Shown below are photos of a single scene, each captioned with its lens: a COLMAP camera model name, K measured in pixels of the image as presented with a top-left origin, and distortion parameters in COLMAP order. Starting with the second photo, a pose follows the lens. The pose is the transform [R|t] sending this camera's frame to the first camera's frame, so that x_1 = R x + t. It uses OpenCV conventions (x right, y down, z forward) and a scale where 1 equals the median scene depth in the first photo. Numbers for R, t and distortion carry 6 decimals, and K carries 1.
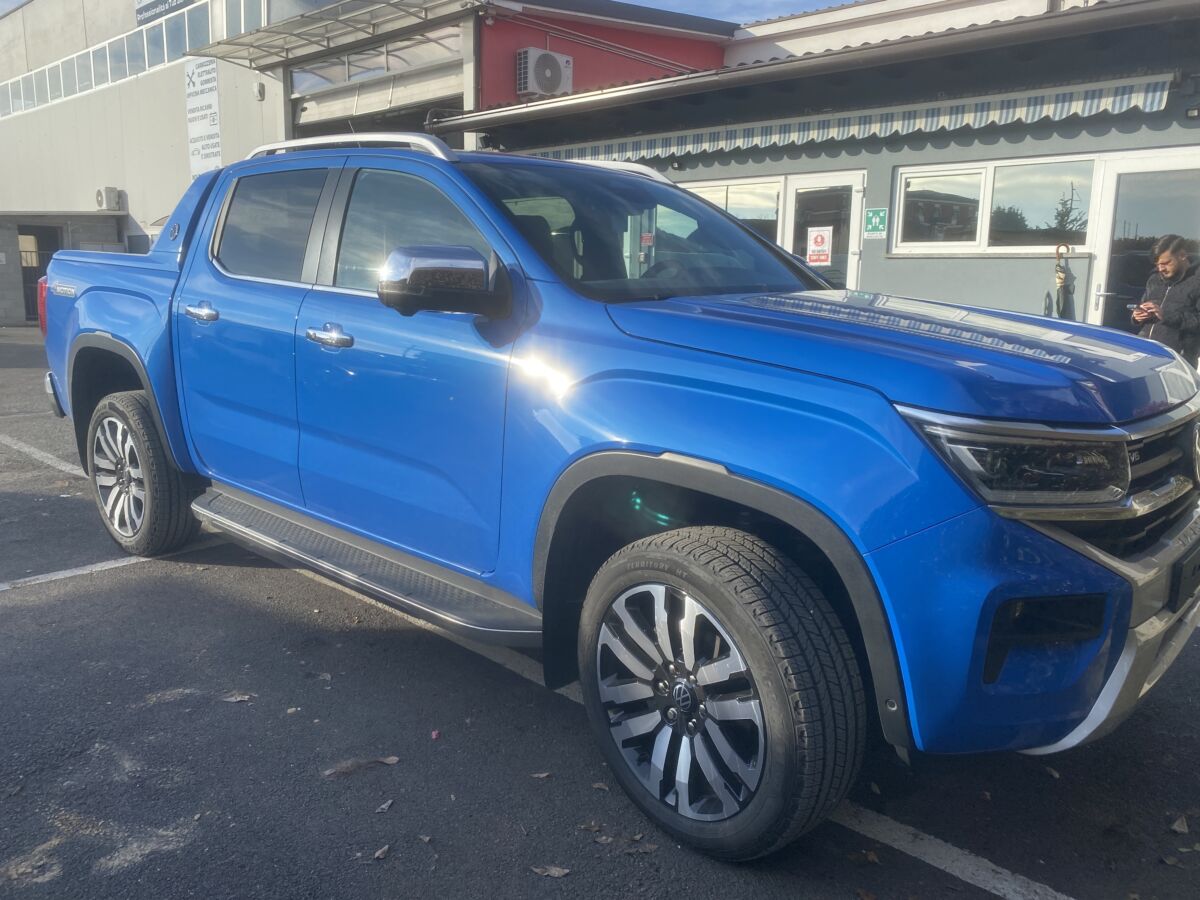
lens RADIAL K [[944.6, 0, 595.5], [0, 944.6, 437.5], [0, 0, 1]] dist [0.010722, -0.001298]
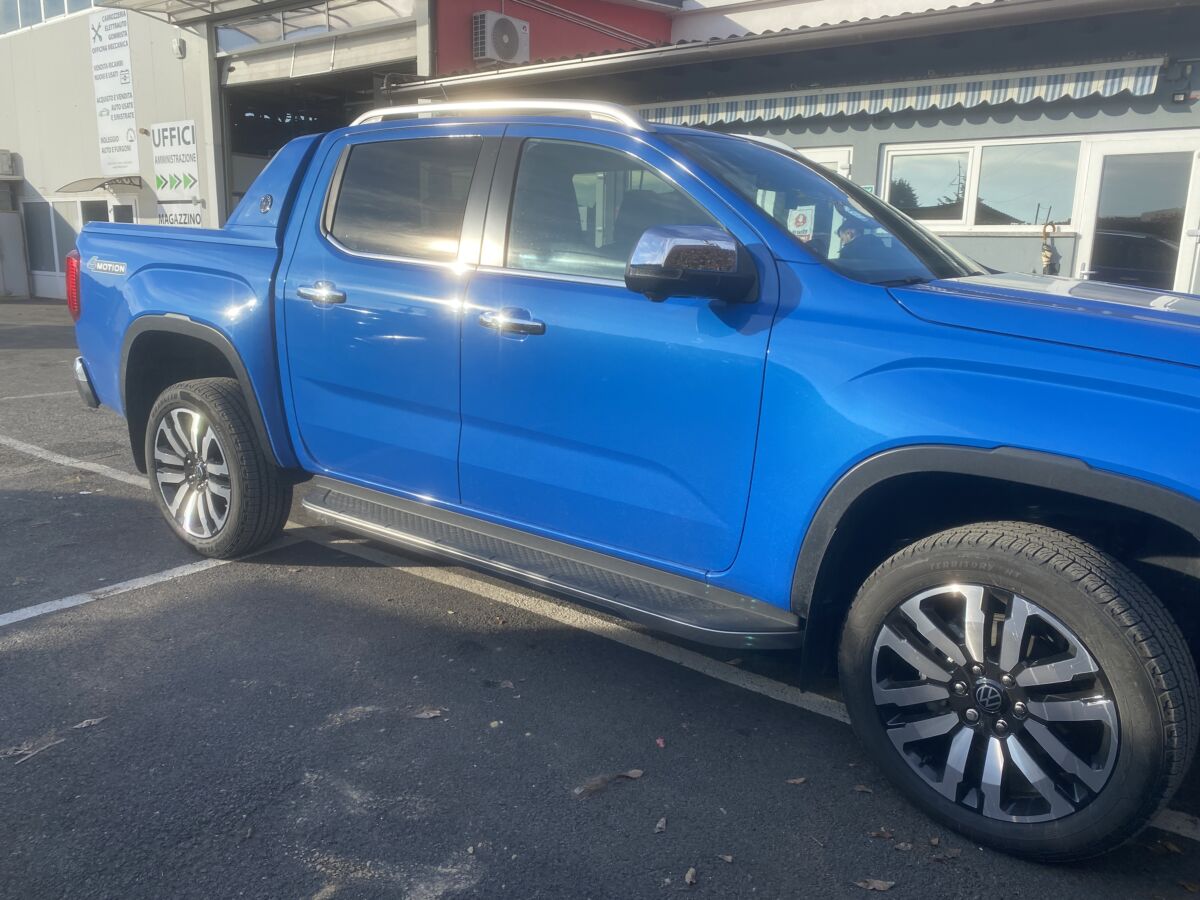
lens RADIAL K [[941.9, 0, 600.0], [0, 941.9, 450.0], [0, 0, 1]] dist [0.013982, -0.006404]
pose [[0.993137, -0.018315, 0.115514, -0.188218], [0.013652, 0.999065, 0.041030, -0.011151], [-0.116157, -0.039171, 0.992458, 0.043558]]
